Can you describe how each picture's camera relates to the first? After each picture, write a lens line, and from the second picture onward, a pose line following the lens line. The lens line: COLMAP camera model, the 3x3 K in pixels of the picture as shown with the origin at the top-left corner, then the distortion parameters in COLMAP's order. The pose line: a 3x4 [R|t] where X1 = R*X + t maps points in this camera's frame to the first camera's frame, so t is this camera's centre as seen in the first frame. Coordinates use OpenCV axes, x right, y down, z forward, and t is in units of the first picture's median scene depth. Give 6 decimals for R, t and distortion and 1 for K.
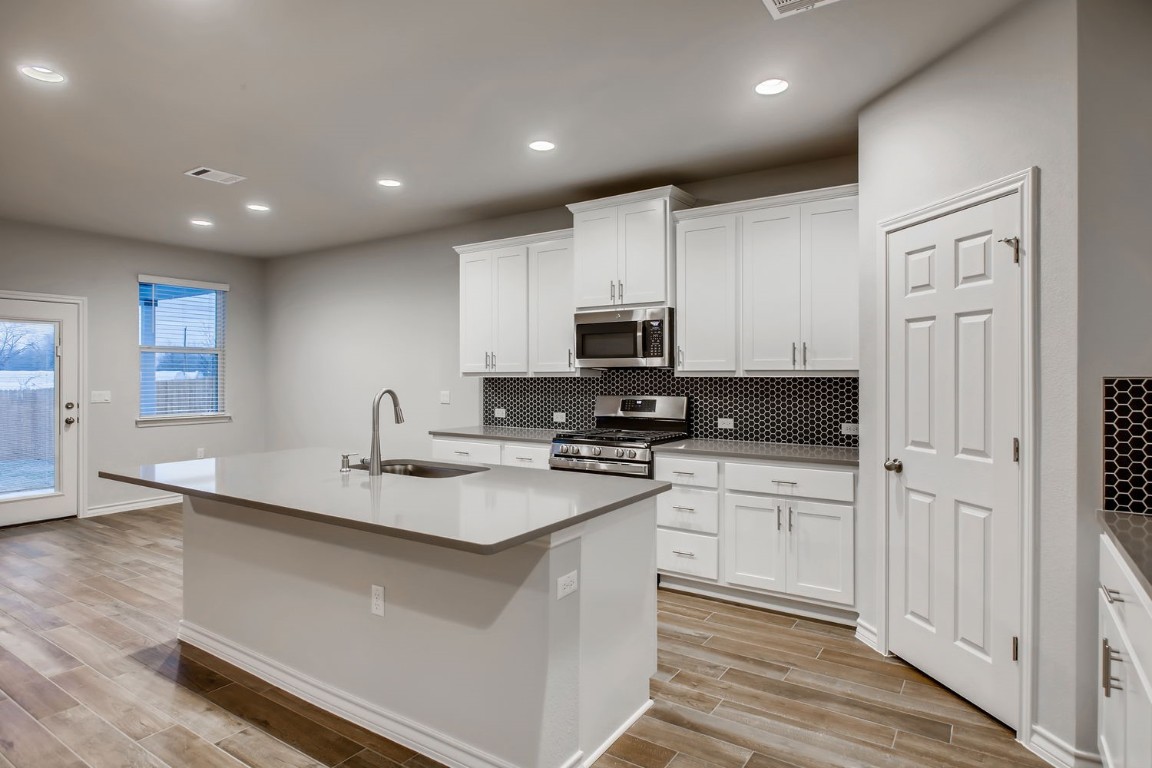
lens RADIAL K [[639.9, 0, 580.4], [0, 639.9, 372.2], [0, 0, 1]] dist [-0.005367, 0.000630]
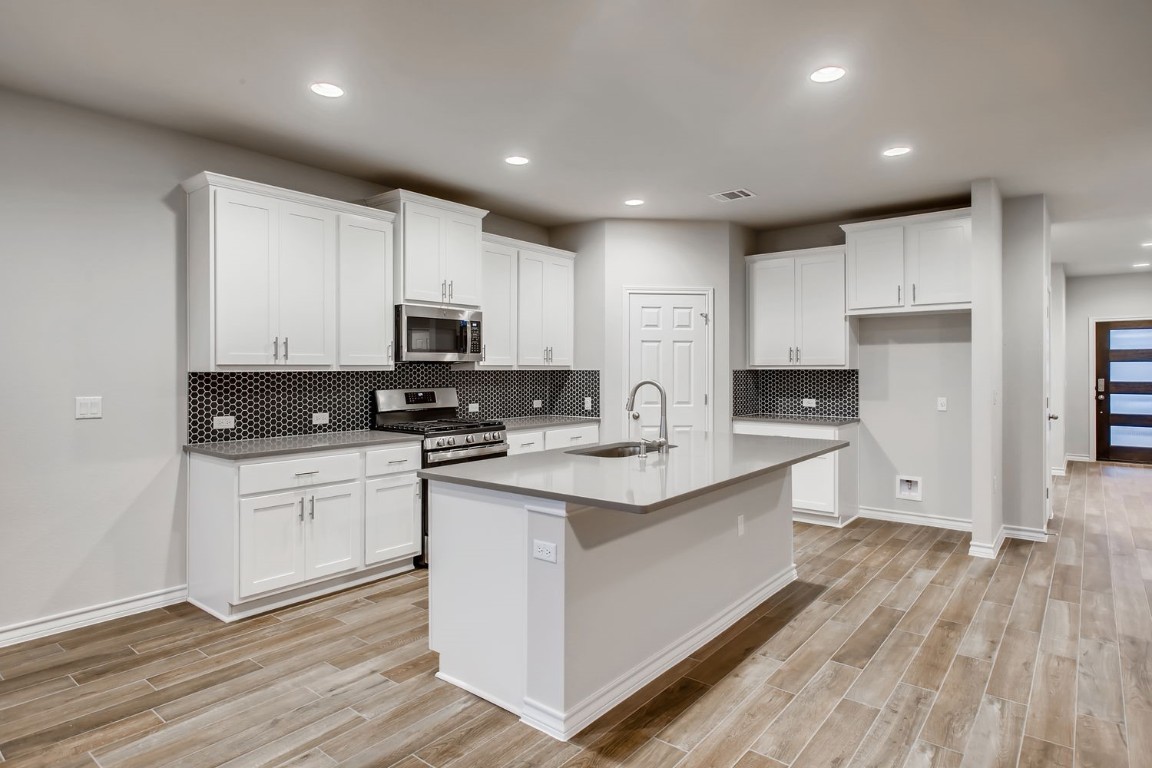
lens RADIAL K [[639.9, 0, 590.4], [0, 639.9, 360.5], [0, 0, 1]] dist [-0.005367, 0.000630]
pose [[0.074159, 0.014193, 0.997145, -0.974882], [-0.004918, 0.999892, -0.013866, 0.004382], [-0.997234, -0.003876, 0.074221, 0.673139]]
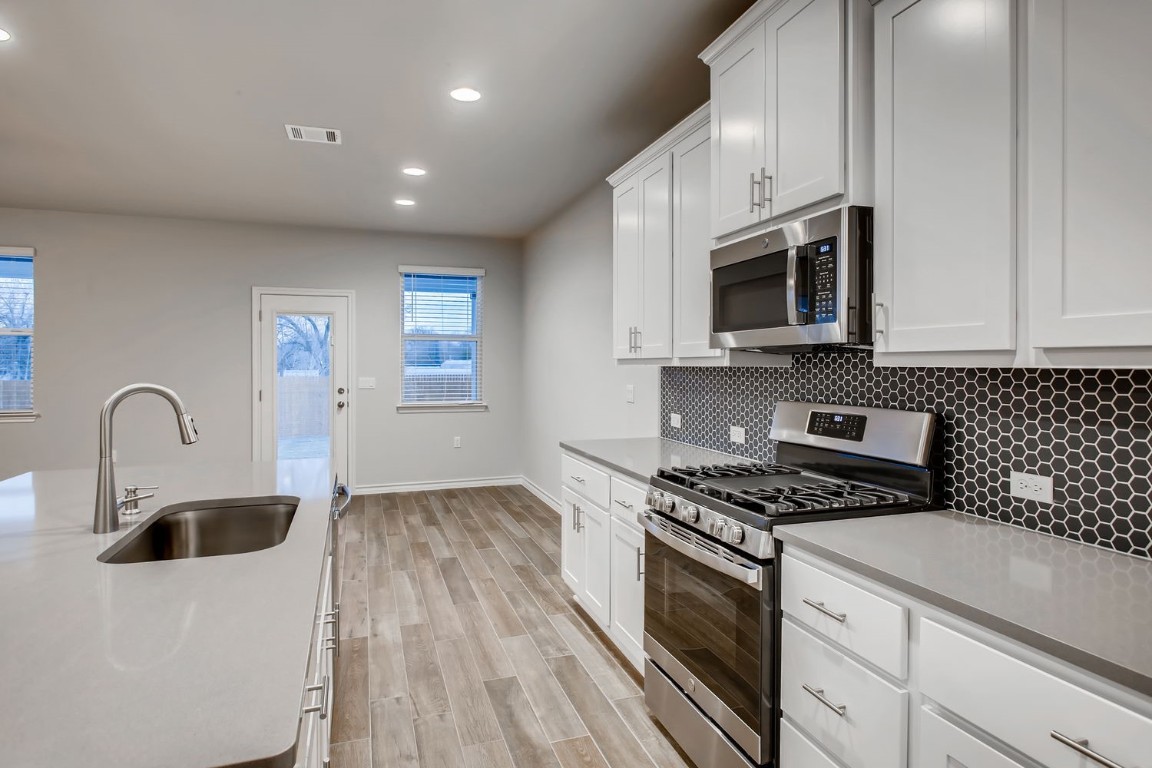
lens RADIAL K [[639.9, 0, 577.7], [0, 639.9, 360.2], [0, 0, 1]] dist [-0.005367, 0.000630]
pose [[0.787524, -0.001017, -0.616284, 0.245331], [-0.000315, 0.999998, -0.002052, 0.003865], [0.616284, 0.001809, 0.787522, 0.517323]]
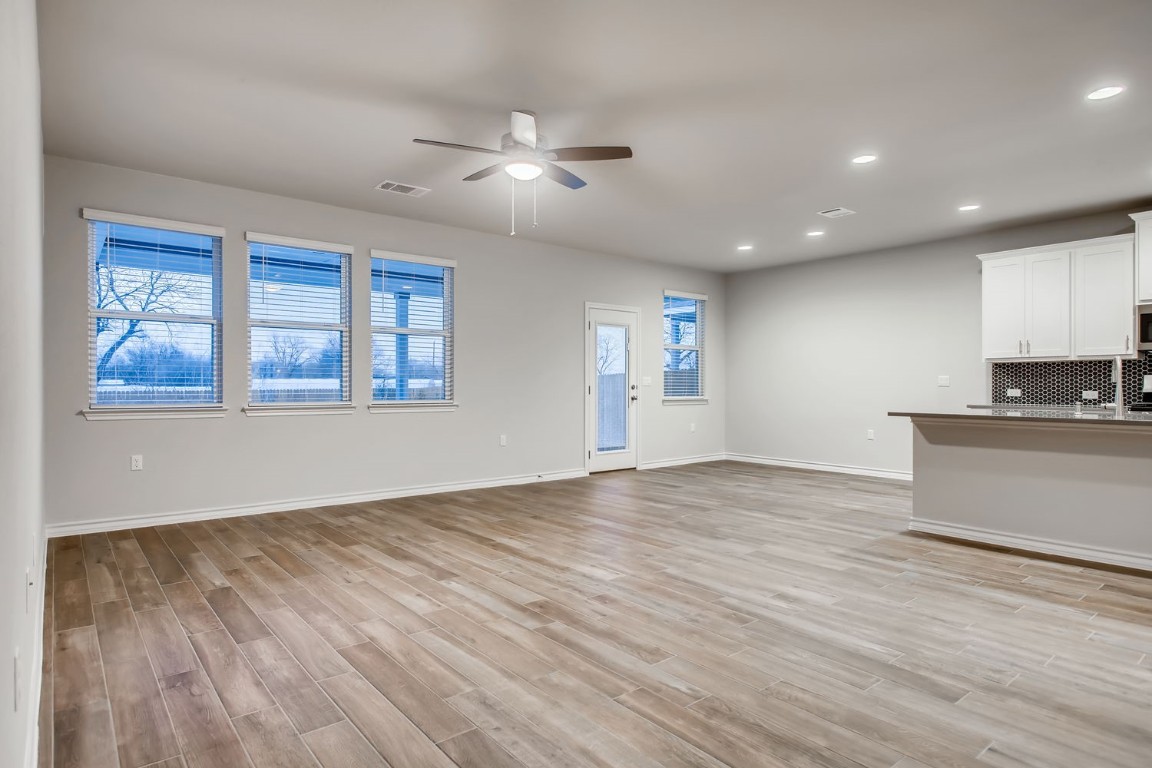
lens RADIAL K [[639.9, 0, 569.2], [0, 639.9, 388.2], [0, 0, 1]] dist [-0.005367, 0.000630]
pose [[0.955656, 0.005270, -0.294438, -0.696051], [-0.003307, 0.999969, 0.007163, 0.060982], [0.294466, -0.005871, 0.955644, -0.466946]]
